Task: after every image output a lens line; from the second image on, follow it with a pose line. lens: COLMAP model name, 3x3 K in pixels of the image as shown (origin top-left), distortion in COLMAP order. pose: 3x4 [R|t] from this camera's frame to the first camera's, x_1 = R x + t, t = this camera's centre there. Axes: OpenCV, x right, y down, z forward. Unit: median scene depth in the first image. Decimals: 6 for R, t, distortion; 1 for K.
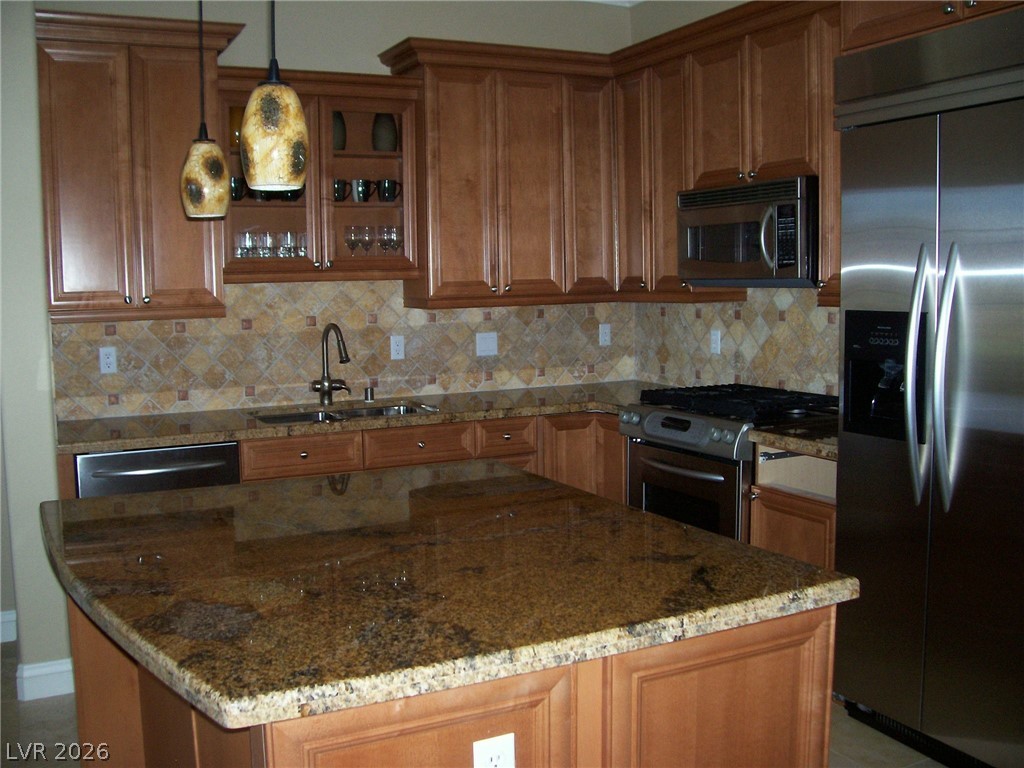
lens RADIAL K [[1016.9, 0, 515.3], [0, 1016.9, 378.5], [0, 0, 1]] dist [-0.103251, 0.000000]
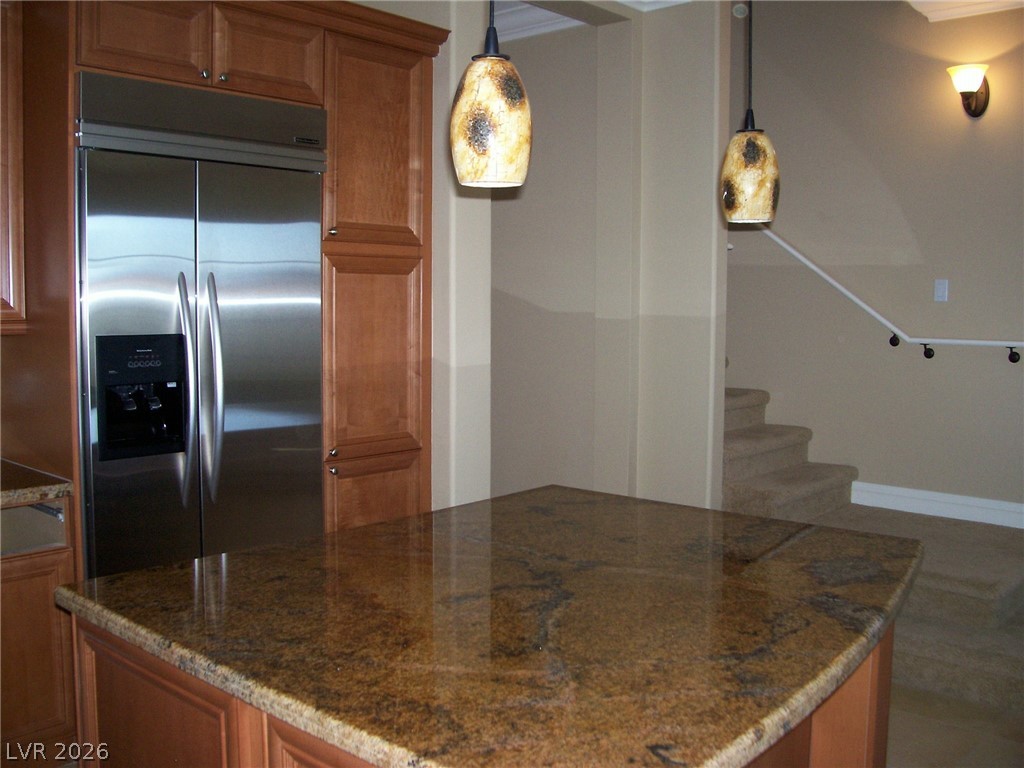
lens RADIAL K [[1016.9, 0, 515.0], [0, 1016.9, 387.2], [0, 0, 1]] dist [-0.103251, 0.000000]
pose [[-0.390992, -0.056238, 0.918674, -1.154242], [0.081009, 0.992155, 0.095214, -0.126639], [-0.916822, 0.111649, -0.383369, 1.646593]]
